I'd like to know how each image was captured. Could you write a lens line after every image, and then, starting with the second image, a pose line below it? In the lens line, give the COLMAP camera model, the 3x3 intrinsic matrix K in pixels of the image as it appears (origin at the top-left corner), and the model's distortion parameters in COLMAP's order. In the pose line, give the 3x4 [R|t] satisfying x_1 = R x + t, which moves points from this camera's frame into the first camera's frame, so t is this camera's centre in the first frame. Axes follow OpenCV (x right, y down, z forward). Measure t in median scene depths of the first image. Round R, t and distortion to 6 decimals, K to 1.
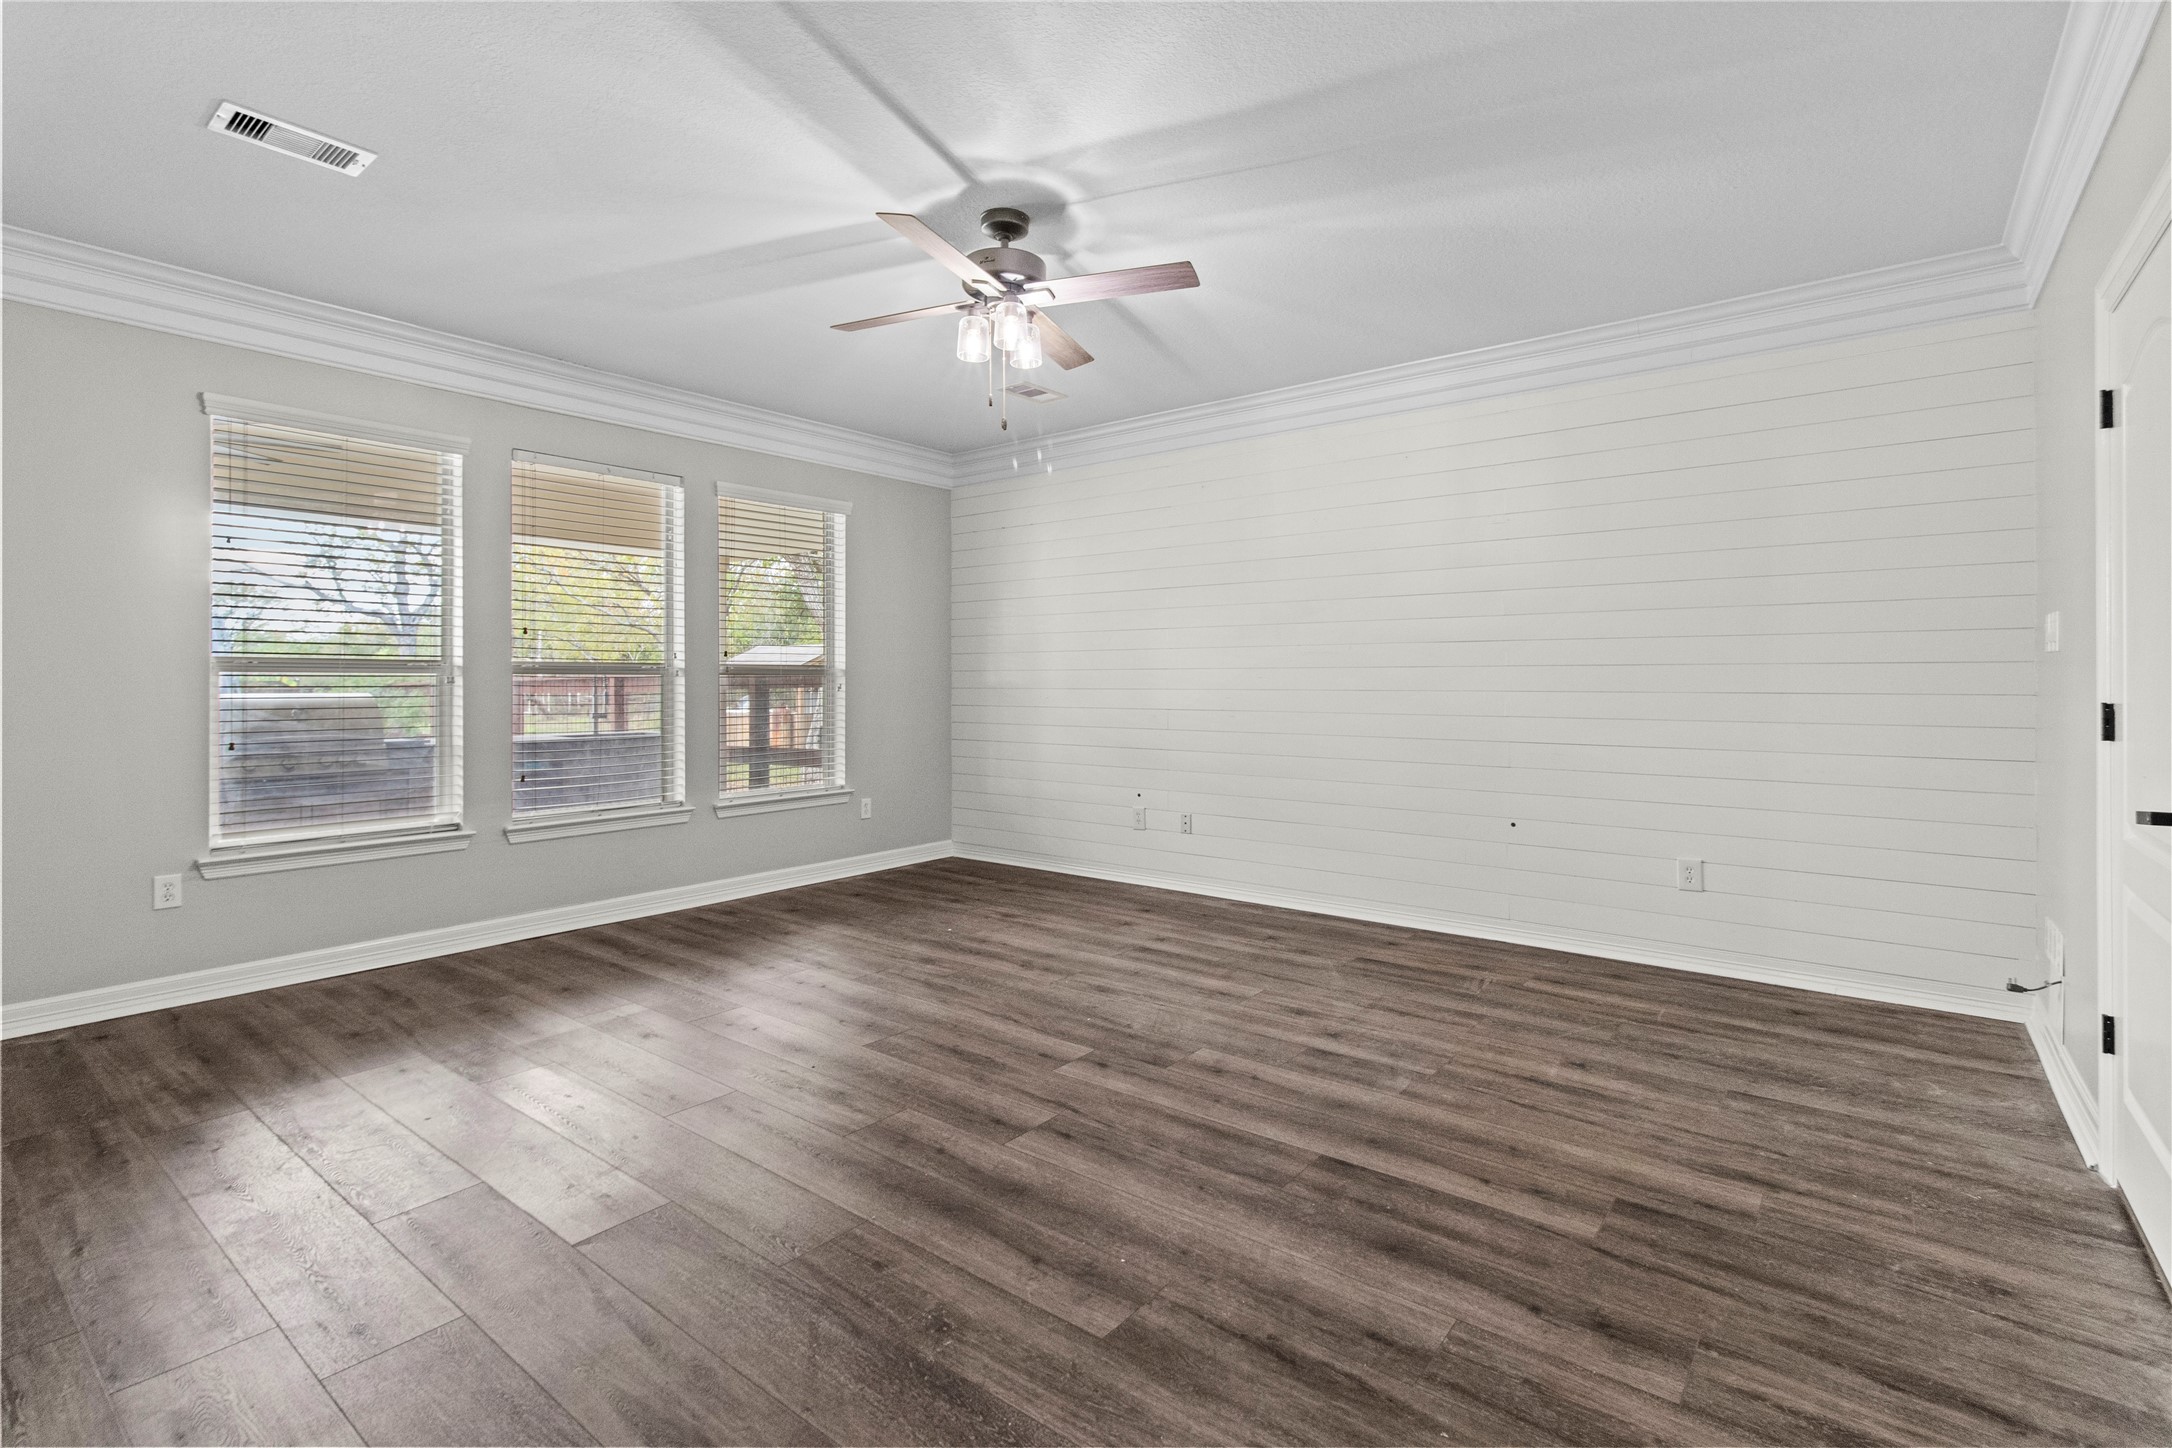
lens RADIAL K [[1016.9, 0, 1084.2], [0, 1016.9, 679.2], [0, 0, 1]] dist [0.003484, 0.000406]
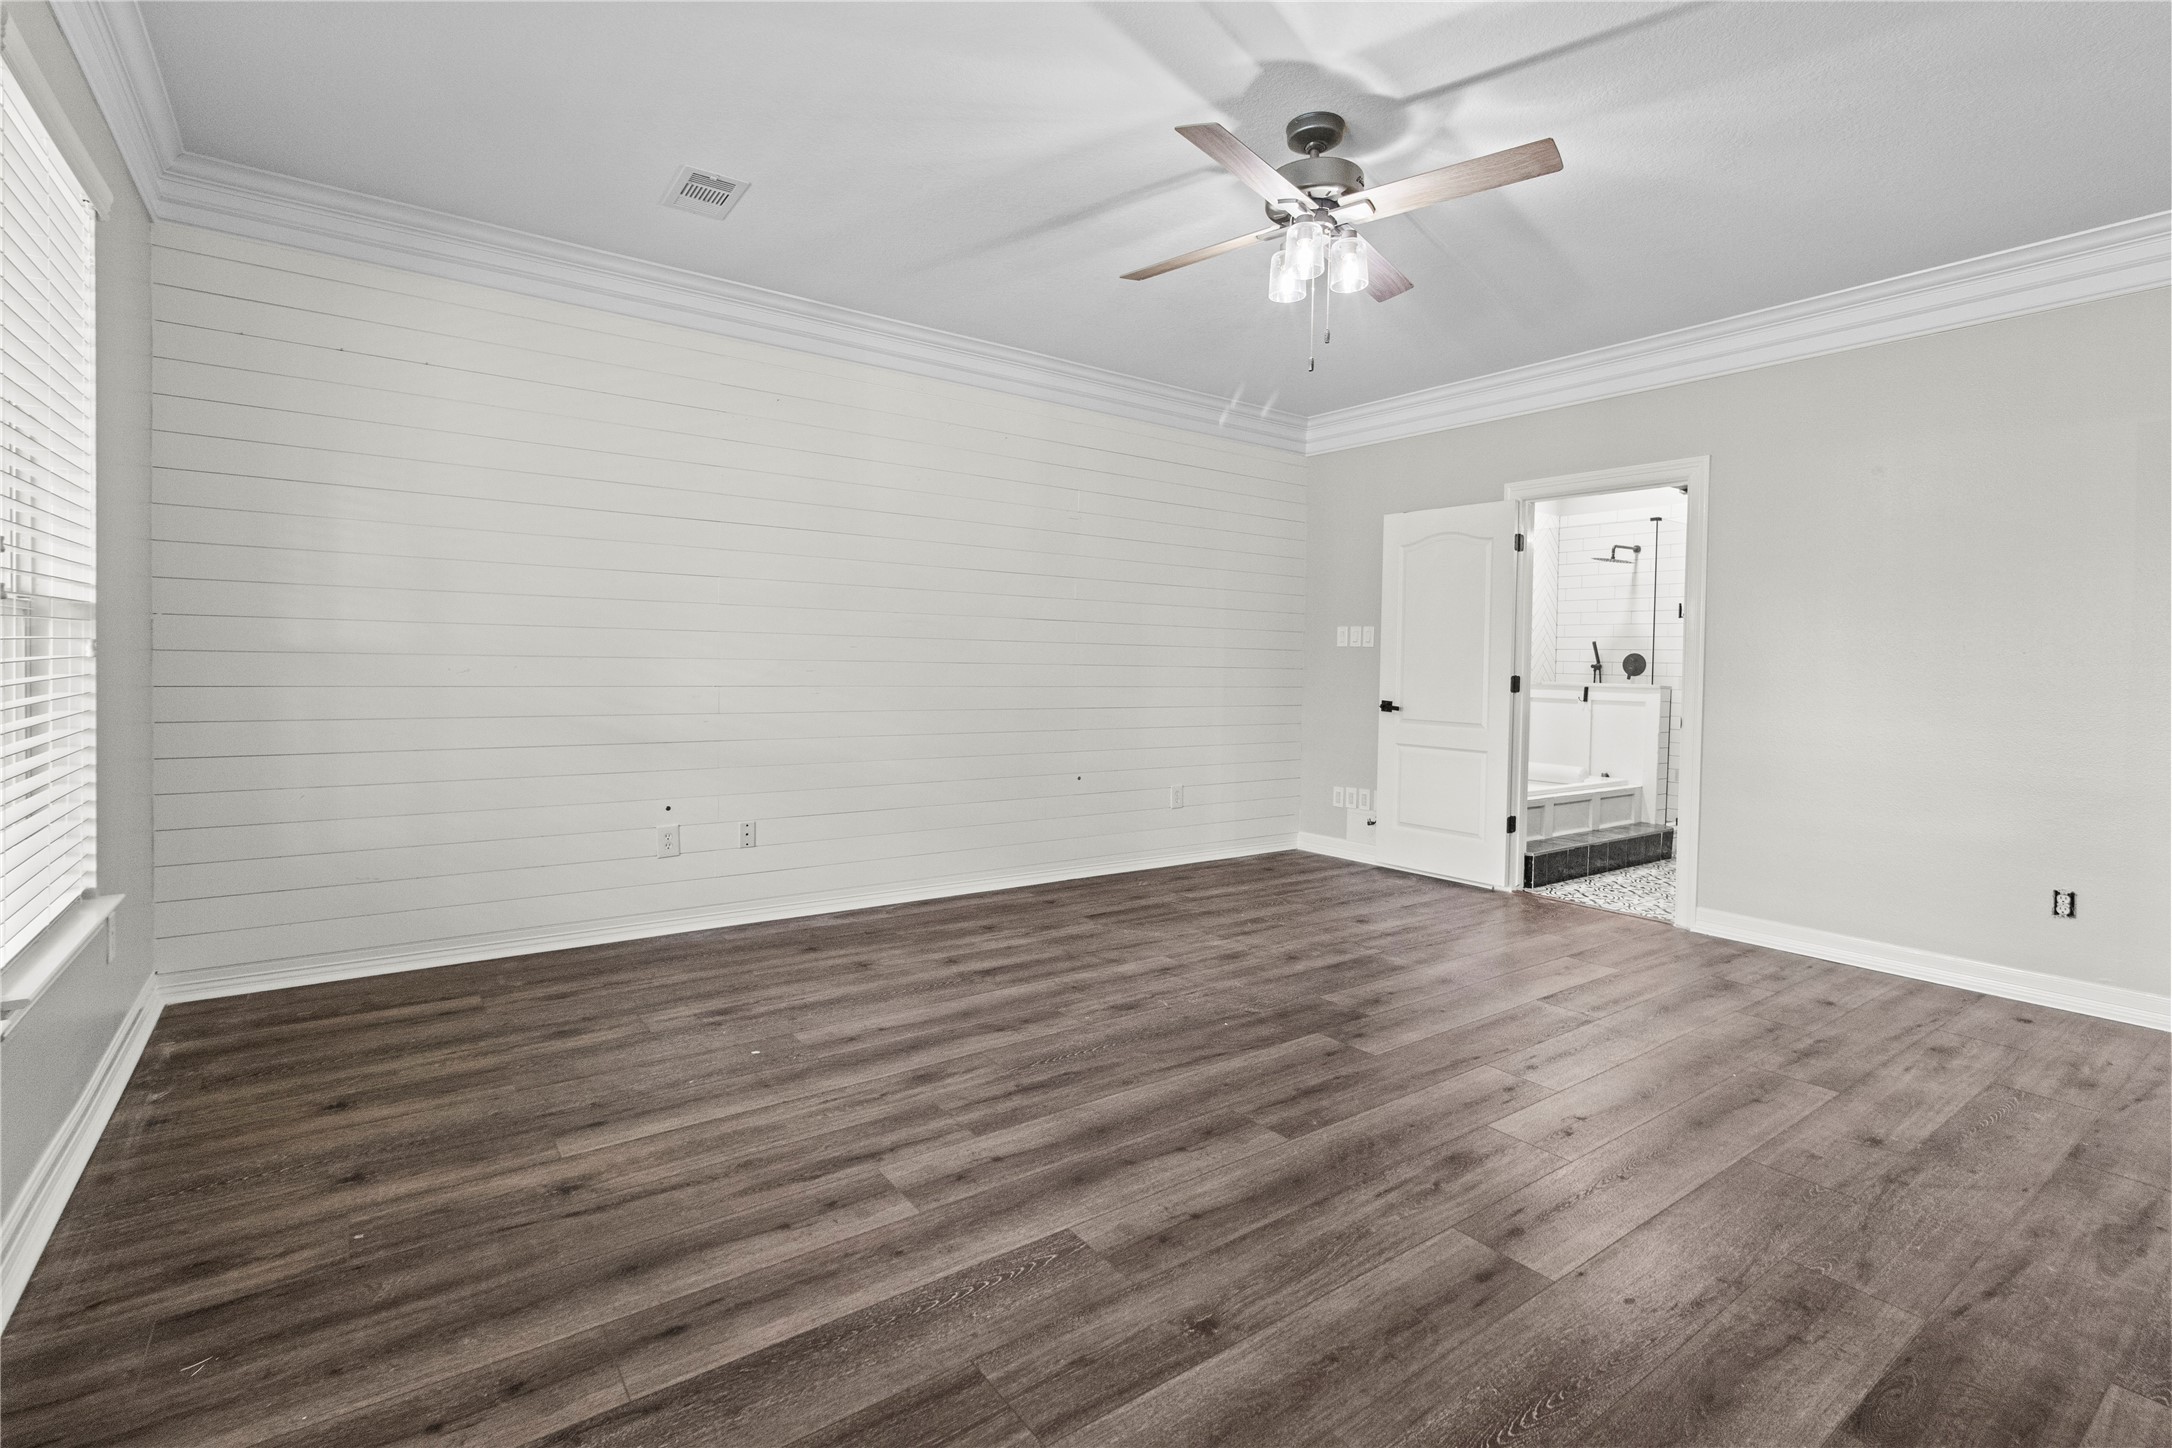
lens RADIAL K [[1016.9, 0, 1084.2], [0, 1016.9, 679.2], [0, 0, 1]] dist [0.003484, 0.000406]
pose [[0.252394, -0.010599, 0.967566, -0.927995], [-0.022563, 0.999604, 0.016836, 0.009952], [-0.967361, -0.026080, 0.252055, 0.912872]]
